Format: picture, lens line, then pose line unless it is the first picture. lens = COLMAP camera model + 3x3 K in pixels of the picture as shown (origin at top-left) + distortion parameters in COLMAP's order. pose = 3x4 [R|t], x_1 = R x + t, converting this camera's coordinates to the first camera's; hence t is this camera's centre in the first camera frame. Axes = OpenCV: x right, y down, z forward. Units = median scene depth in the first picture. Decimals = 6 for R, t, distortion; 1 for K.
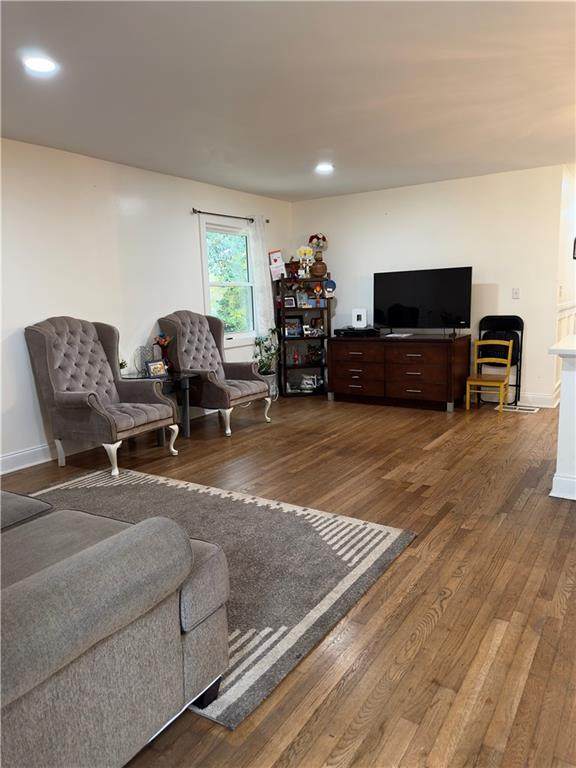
lens RADIAL K [[547.9, 0, 285.7], [0, 547.9, 386.5], [0, 0, 1]] dist [0.067645, -0.068236]
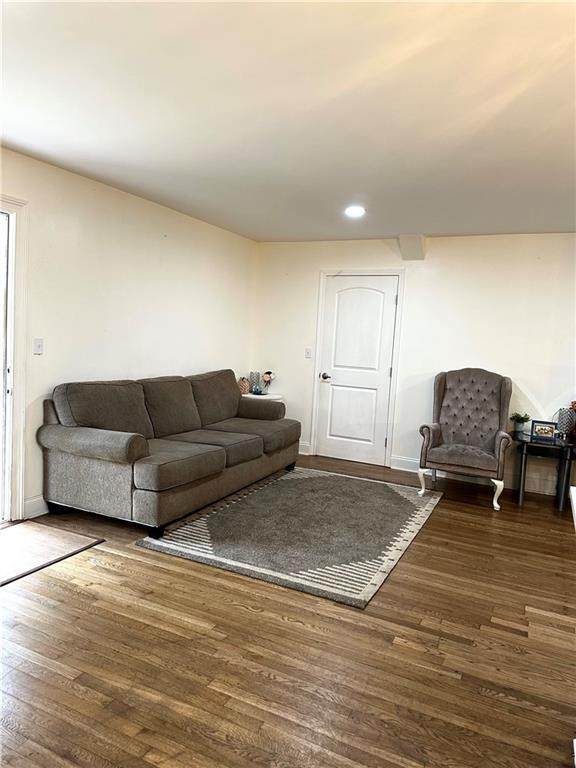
lens RADIAL K [[547.9, 0, 281.1], [0, 547.9, 381.1], [0, 0, 1]] dist [0.067645, -0.068236]
pose [[0.122142, 0.132218, -0.983667, 1.090580], [-0.222459, 0.969518, 0.102694, -0.186376], [0.967261, 0.206282, 0.147832, 0.601600]]
